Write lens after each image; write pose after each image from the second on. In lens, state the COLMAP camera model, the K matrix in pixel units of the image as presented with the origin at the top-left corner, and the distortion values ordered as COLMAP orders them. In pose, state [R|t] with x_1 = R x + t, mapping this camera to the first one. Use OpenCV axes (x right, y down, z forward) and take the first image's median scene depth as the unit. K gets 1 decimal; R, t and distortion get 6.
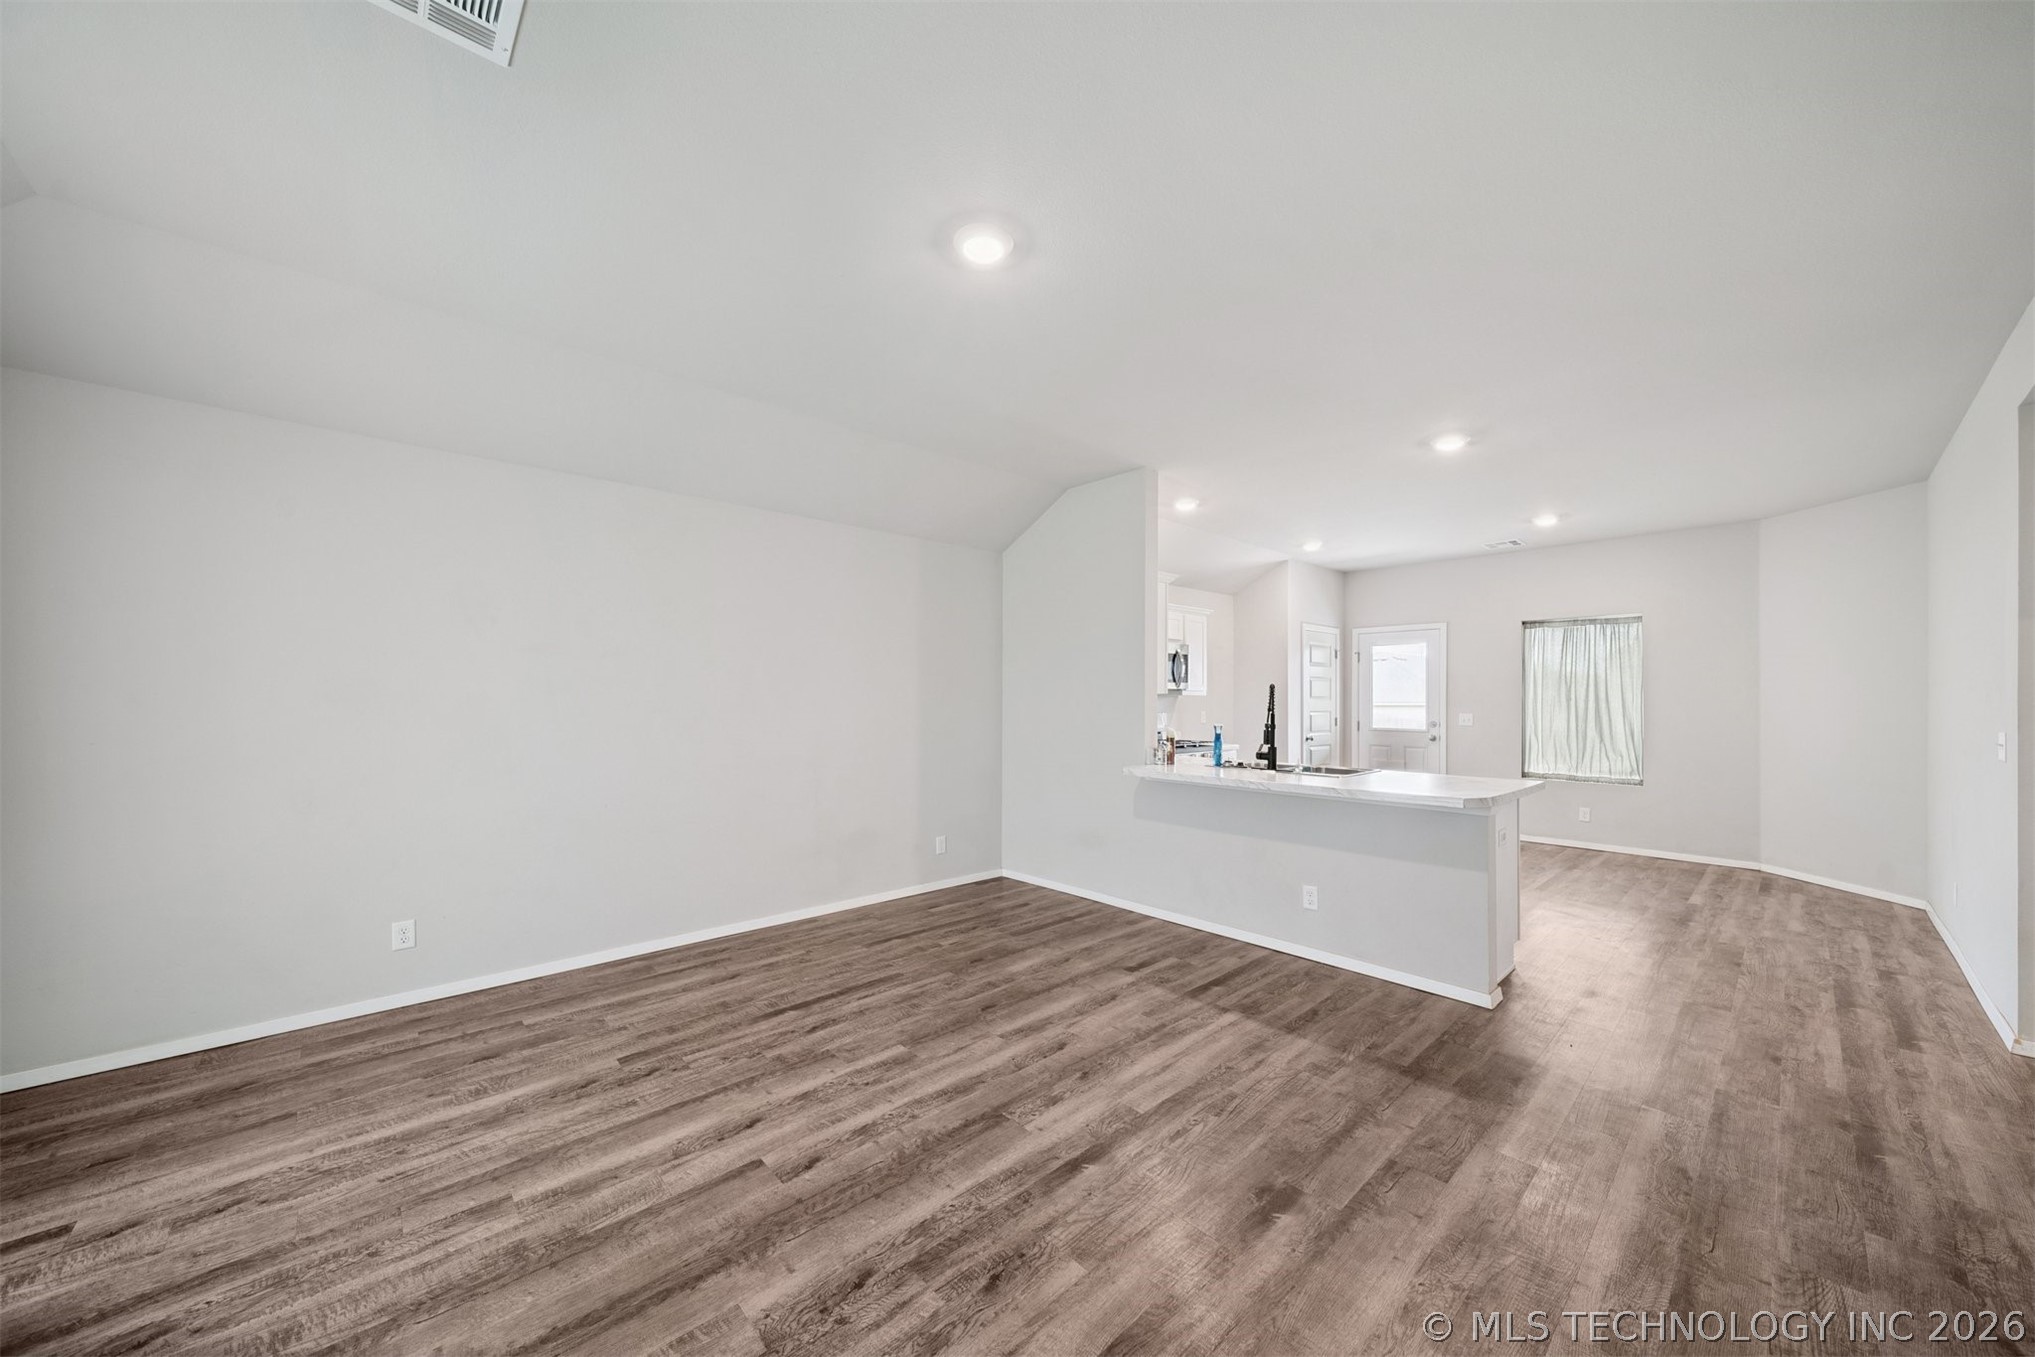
lens RADIAL K [[715.1, 0, 1021.6], [0, 715.1, 694.6], [0, 0, 1]] dist [0.000829, -0.002298]
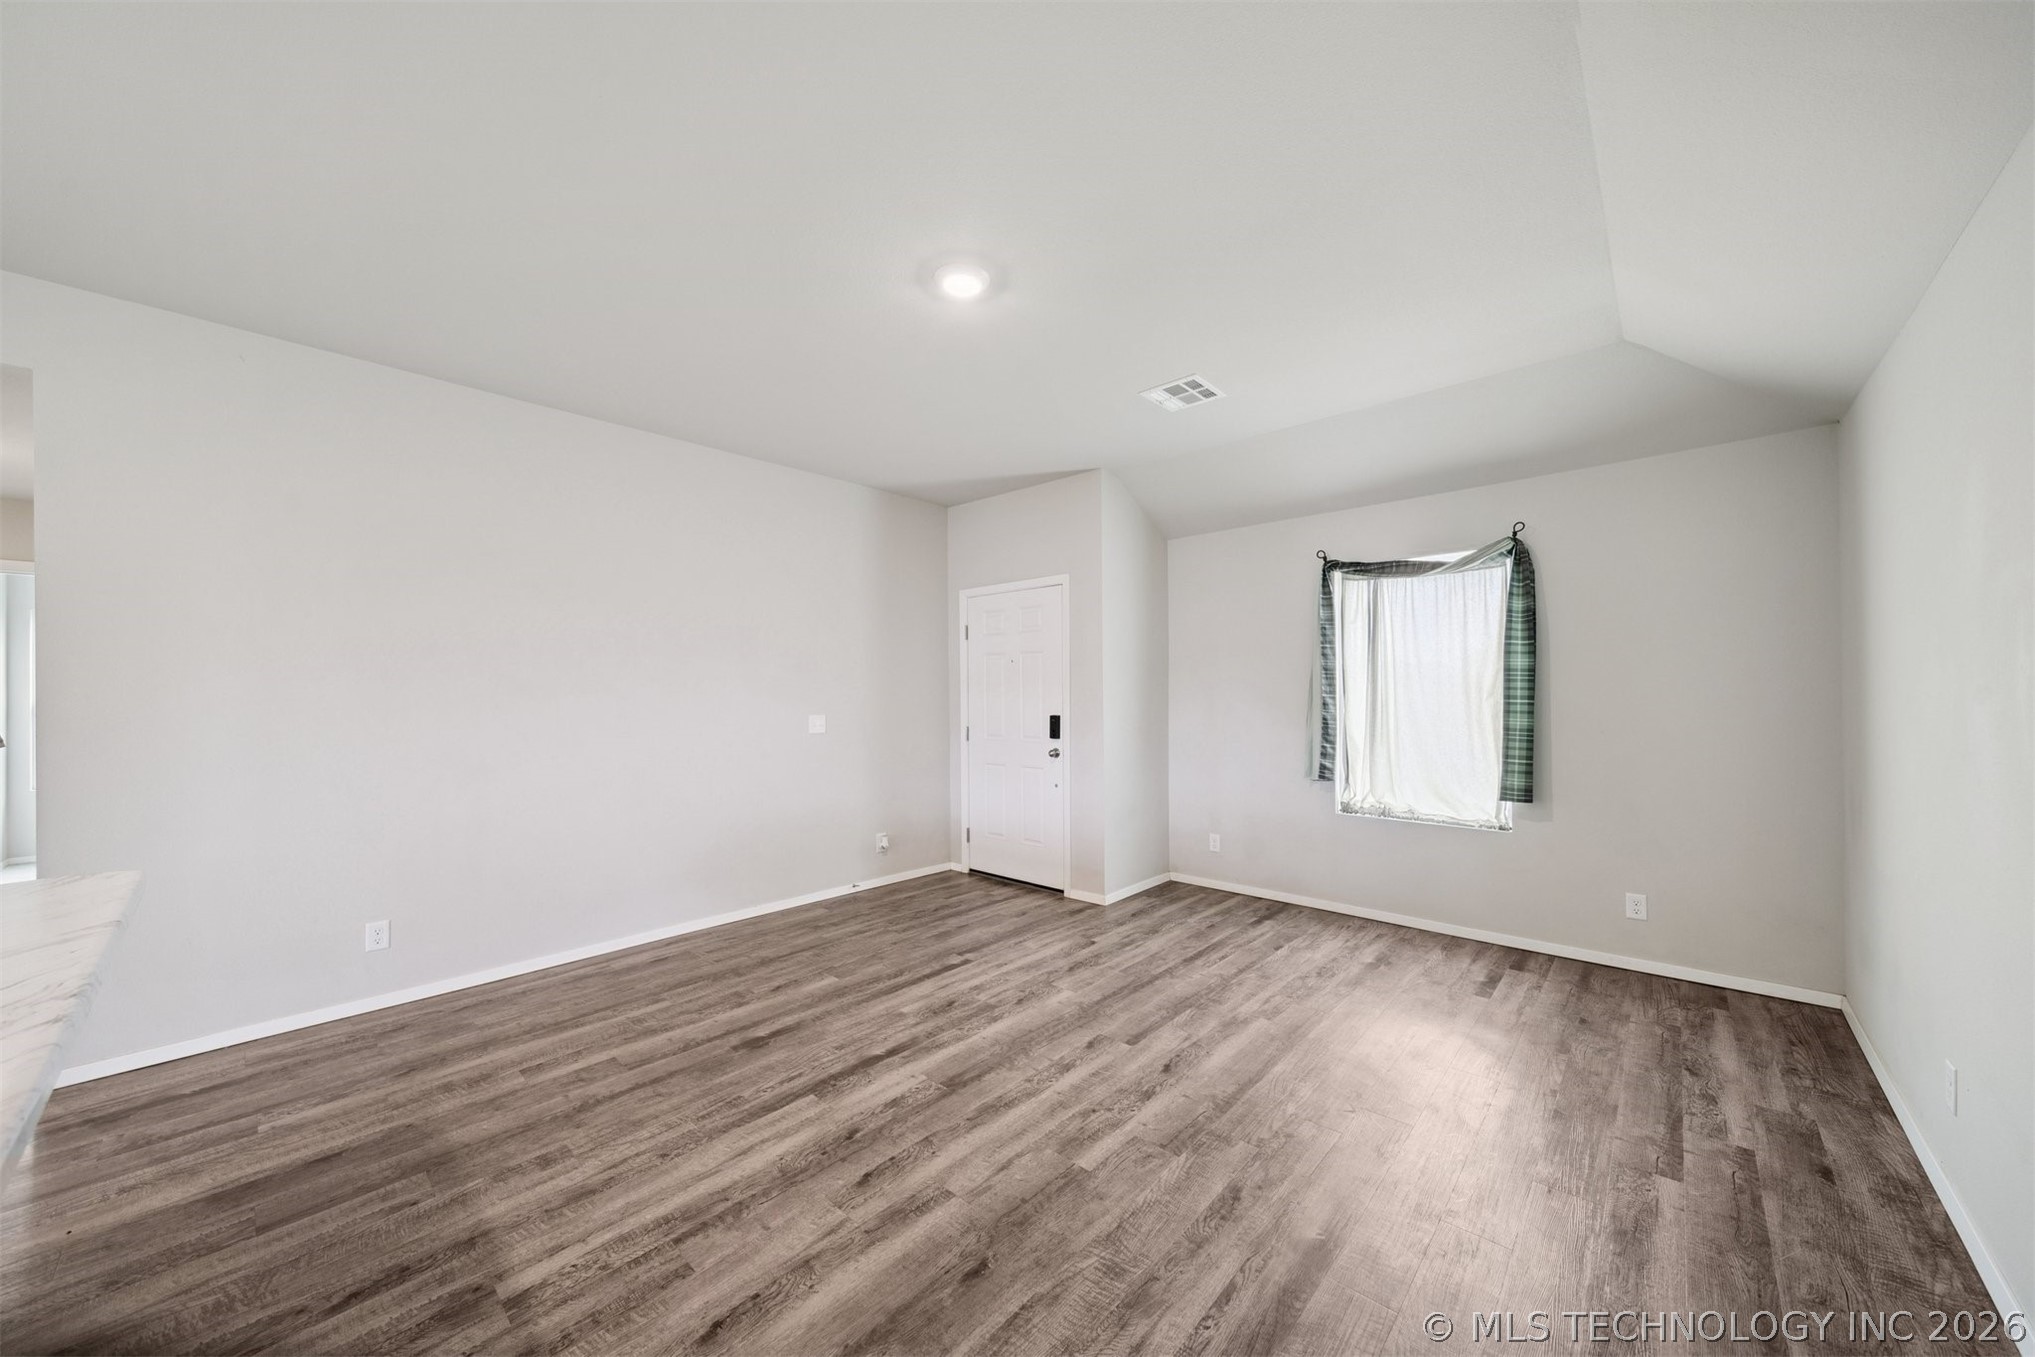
lens RADIAL K [[715.1, 0, 1021.6], [0, 715.1, 694.6], [0, 0, 1]] dist [0.000829, -0.002298]
pose [[-0.996459, 0.003025, -0.084020, -0.042374], [0.003607, 0.999971, -0.006772, 0.009410], [0.083997, -0.007051, -0.996441, 1.746671]]
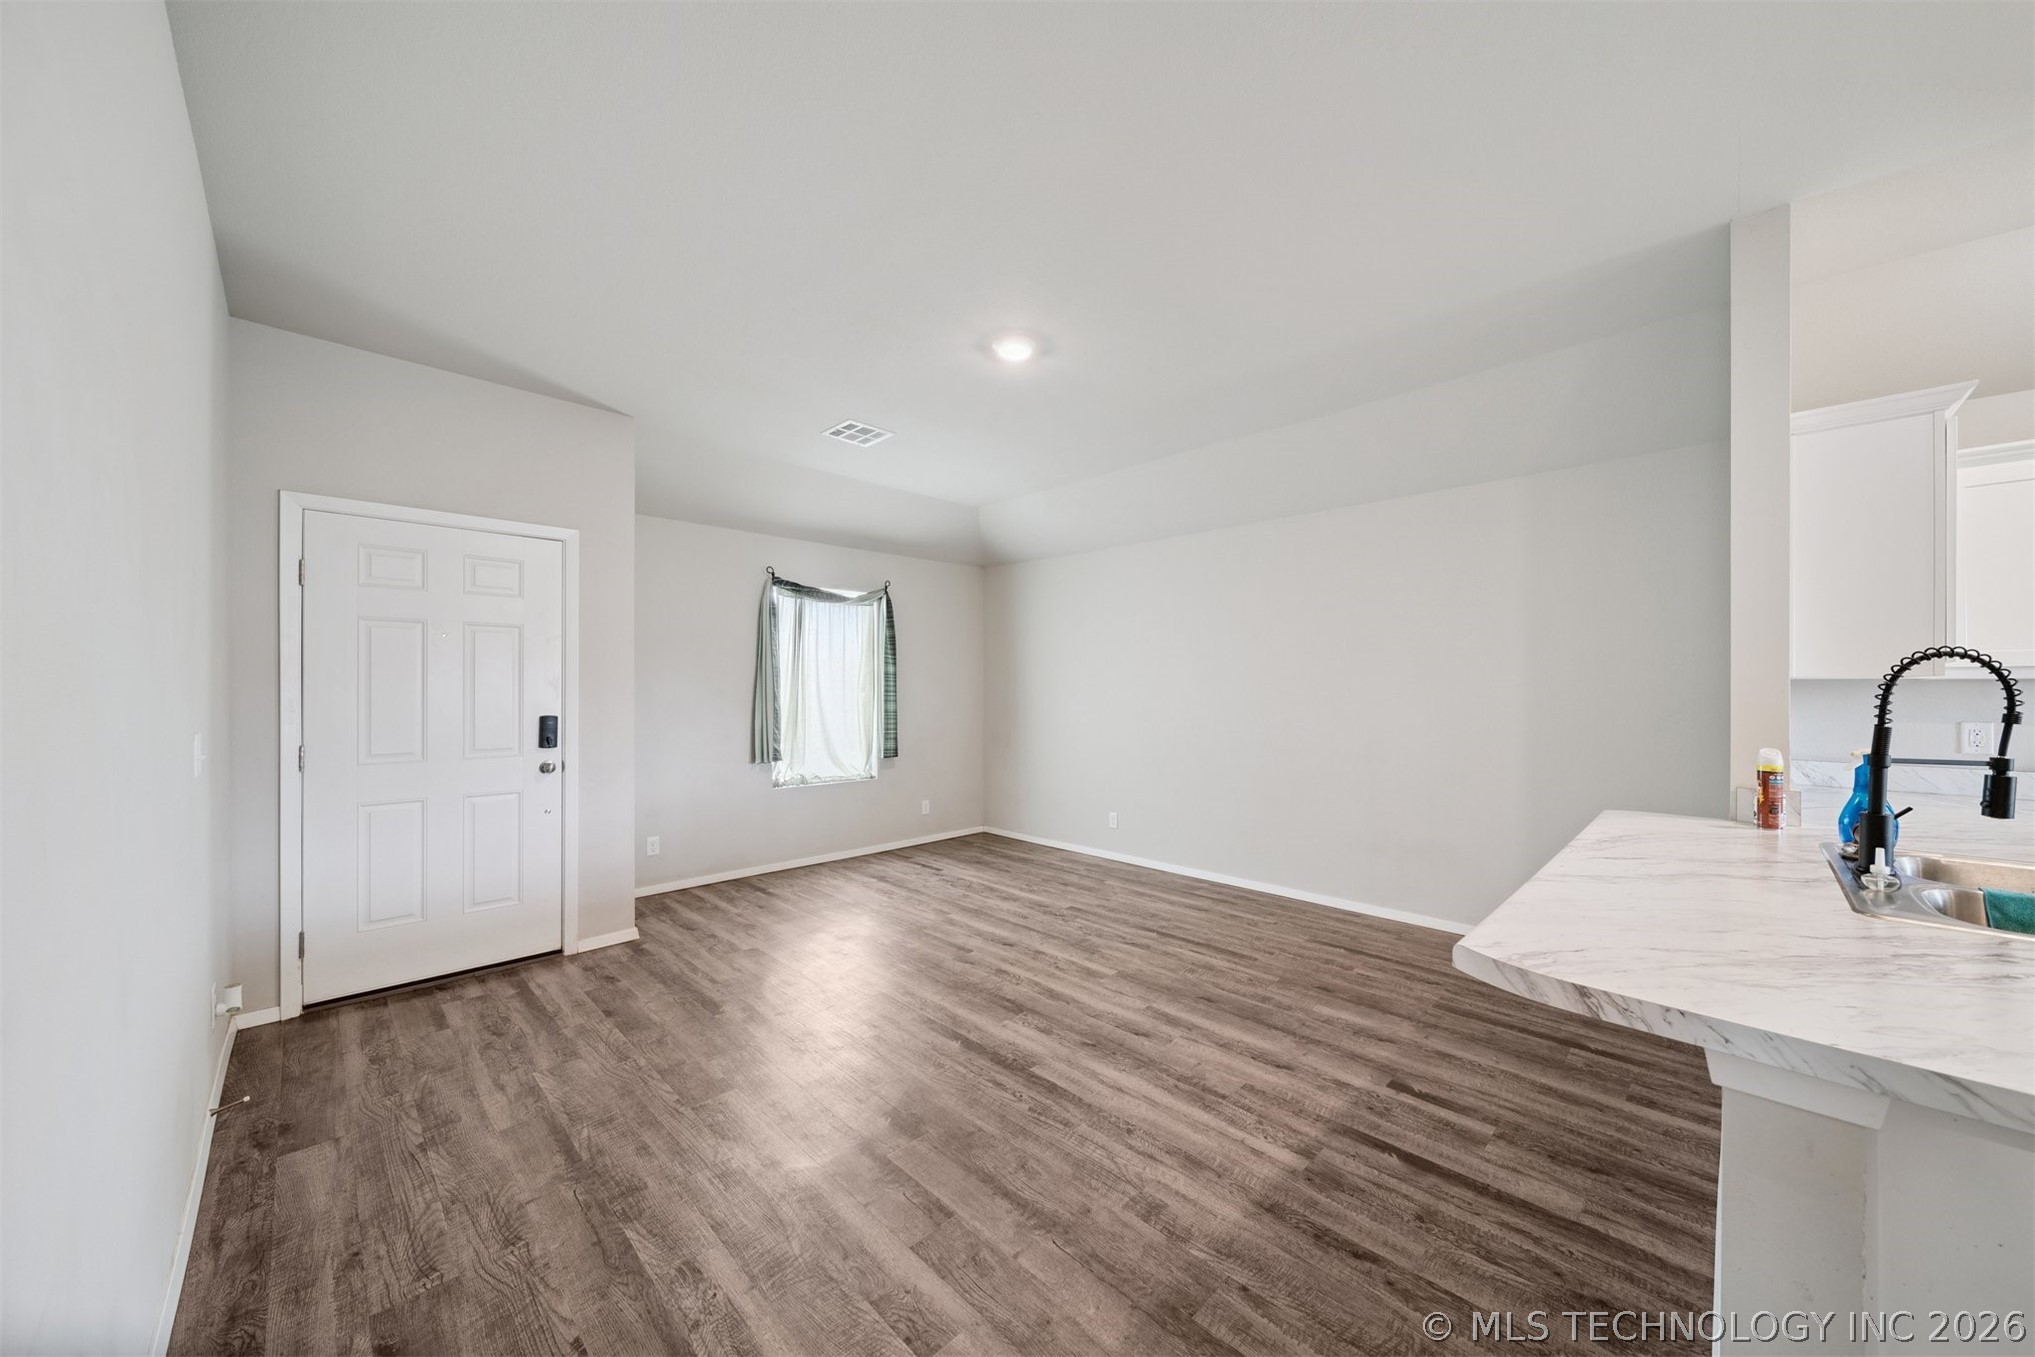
lens RADIAL K [[719.1, 0, 1026.2], [0, 719.1, 690.1], [0, 0, 1]] dist [-0.000937, -0.000201]
pose [[0.042272, 0.001262, -0.999105, 1.067398], [0.005951, 0.999981, 0.001515, 0.004533], [0.999088, -0.006010, 0.042263, 0.803853]]
